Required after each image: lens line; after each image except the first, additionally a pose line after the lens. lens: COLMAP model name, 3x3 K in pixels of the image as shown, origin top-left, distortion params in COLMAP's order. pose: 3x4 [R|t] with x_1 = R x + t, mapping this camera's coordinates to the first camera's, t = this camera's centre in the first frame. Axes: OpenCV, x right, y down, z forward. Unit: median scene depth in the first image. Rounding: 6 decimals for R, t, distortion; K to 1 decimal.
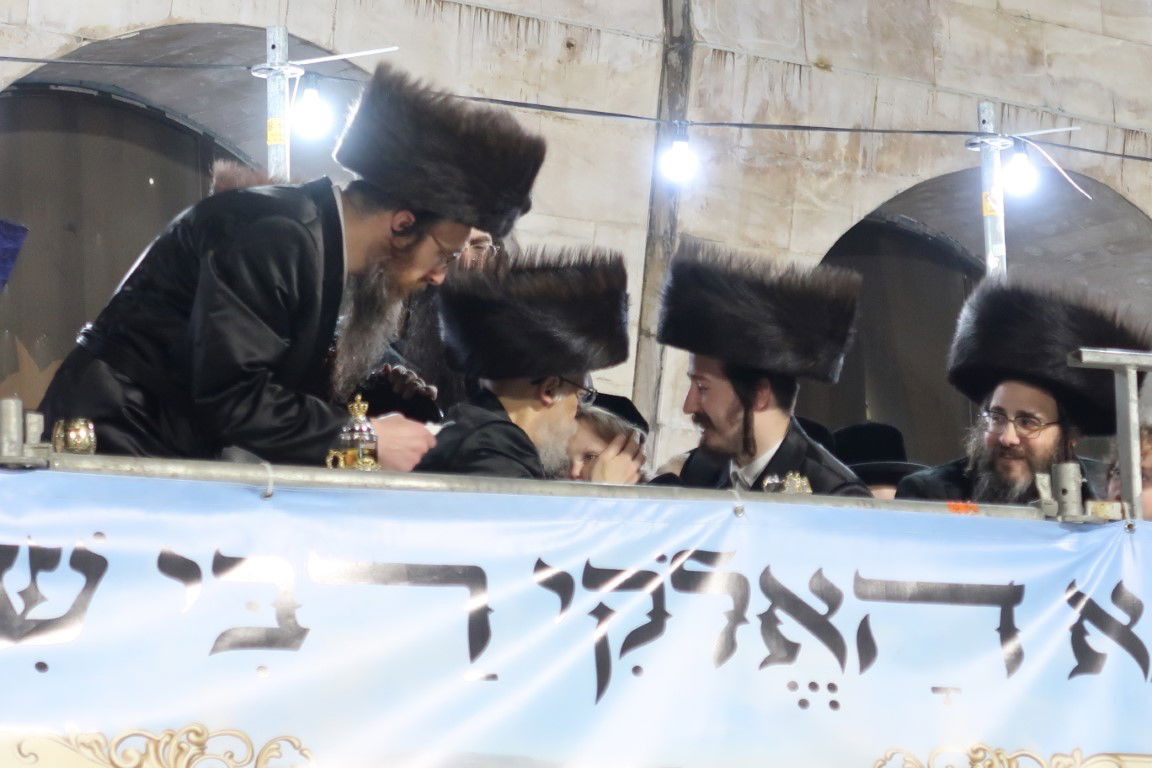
lens RADIAL K [[5158.0, 0, 568.9], [0, 5158.0, 382.1], [0, 0, 1]] dist [-0.003253, 0.000000]
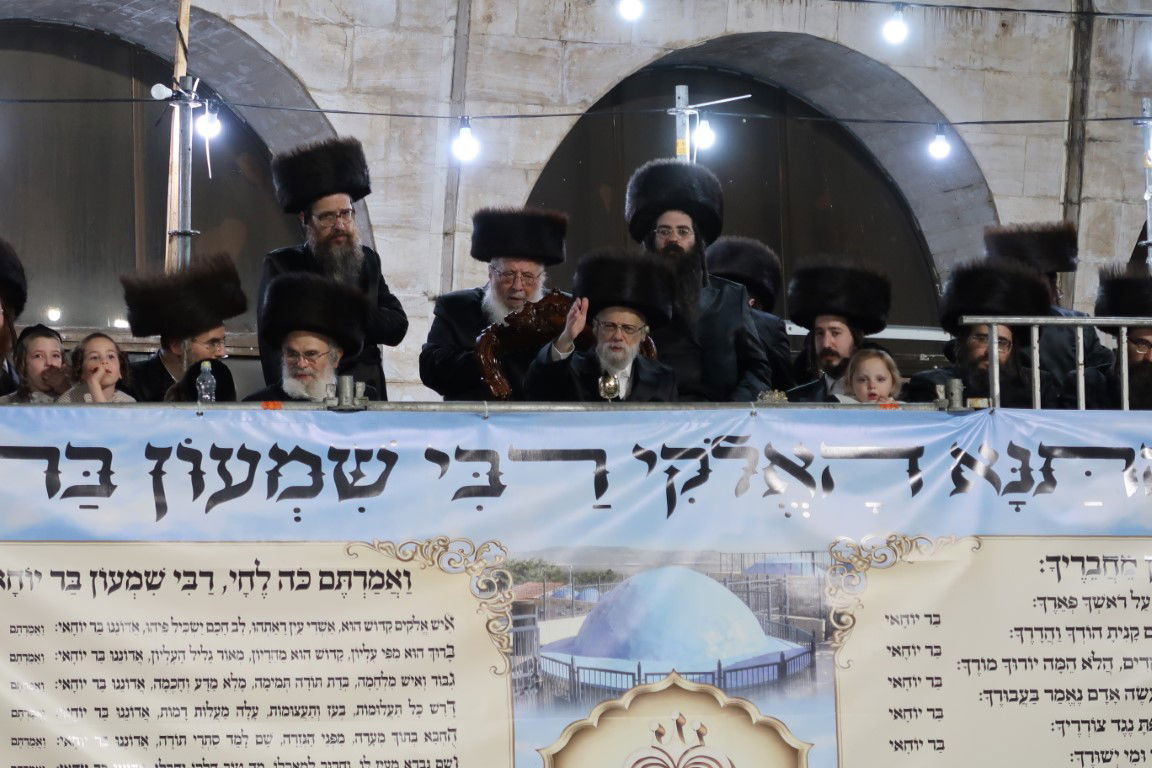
lens RADIAL K [[4149.1, 0, 573.5], [0, 4149.1, 385.1], [0, 0, 1]] dist [0.013614, 0.000000]
pose [[0.966892, -0.013874, -0.254808, 0.348713], [0.034346, 0.996511, 0.076067, -0.101311], [0.252863, -0.082300, 0.963995, -0.477364]]
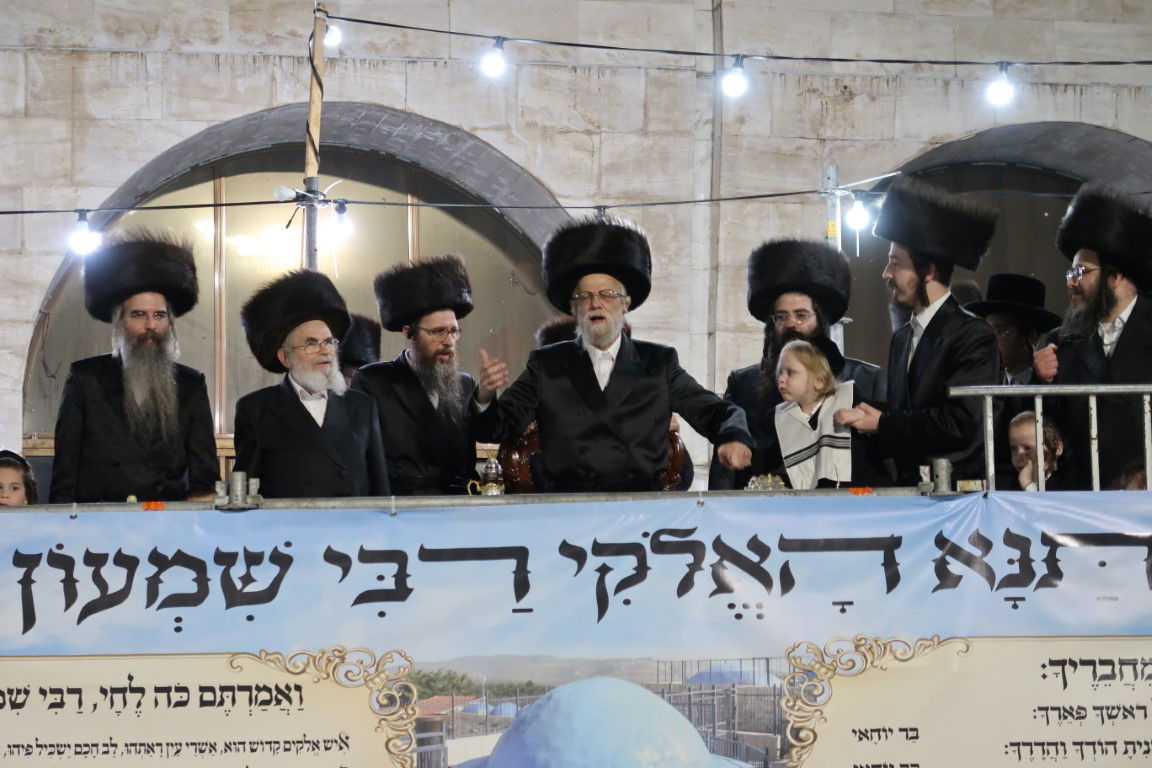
lens RADIAL K [[3304.5, 0, 548.0], [0, 3304.5, 307.1], [0, 0, 1]] dist [0.024965, 0.000000]
pose [[0.871468, -0.062767, -0.486420, 0.508680], [0.074630, 0.997199, 0.005030, -0.047522], [0.484742, -0.040685, 0.873710, 0.024721]]
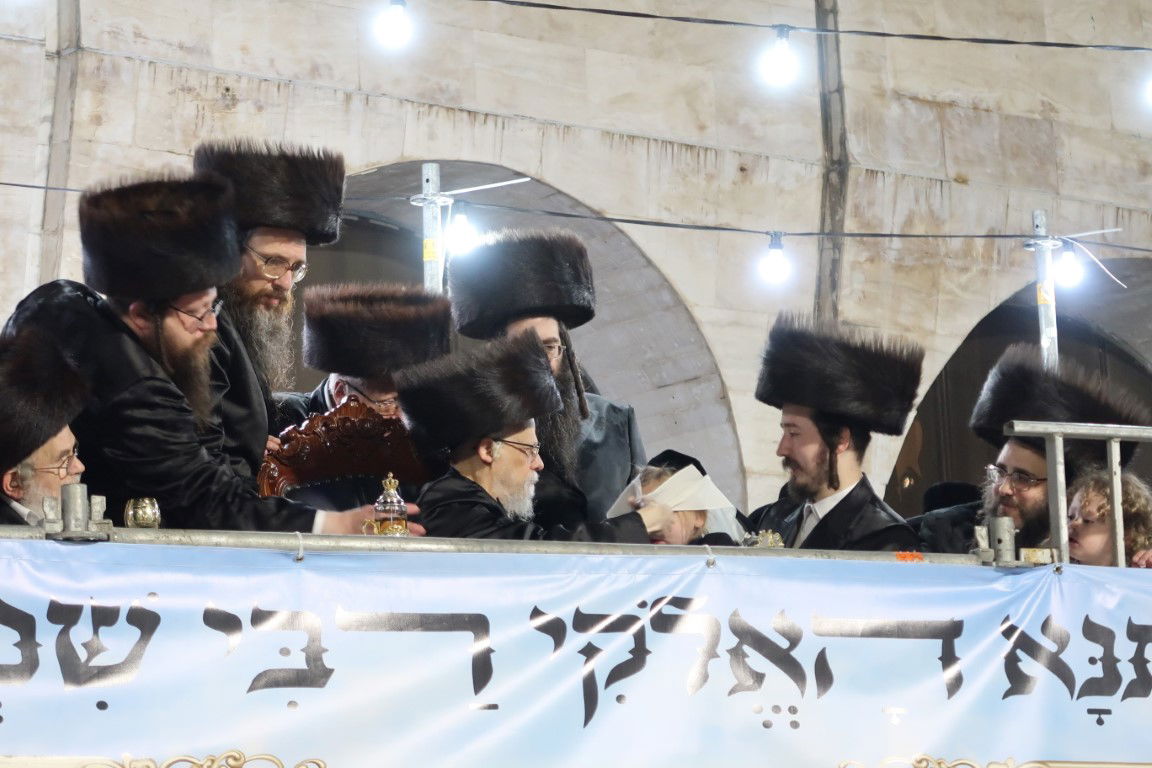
lens RADIAL K [[4130.7, 0, 572.6], [0, 4130.7, 379.4], [0, 0, 1]] dist [-0.003628, 0.000000]
pose [[0.995538, -0.021389, -0.091907, 0.087406], [0.020165, 0.999695, -0.014226, -0.004566], [0.092183, 0.012309, 0.995666, 0.041804]]
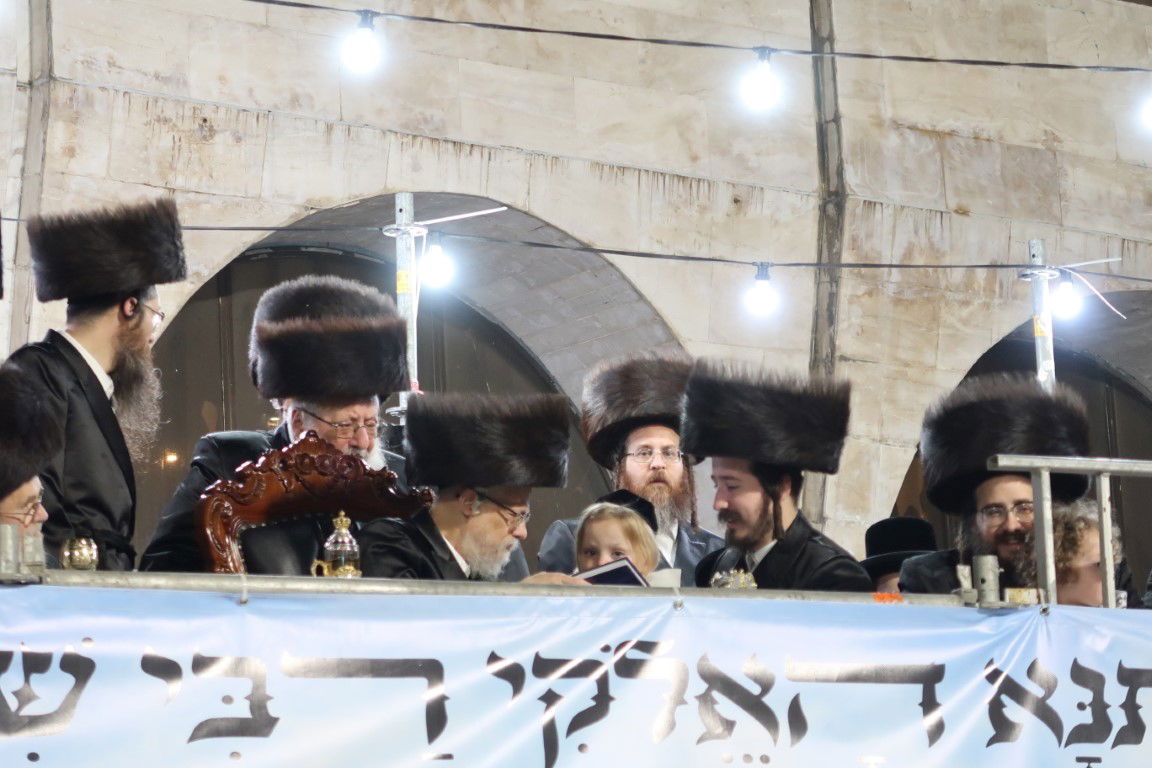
lens RADIAL K [[4130.7, 0, 552.7], [0, 4130.7, 352.6], [0, 0, 1]] dist [-0.003628, 0.000000]
pose [[0.994430, -0.026540, -0.101999, 0.097090], [0.023478, 0.999240, -0.031101, -0.003005], [0.102747, 0.028533, 0.994298, 0.085703]]
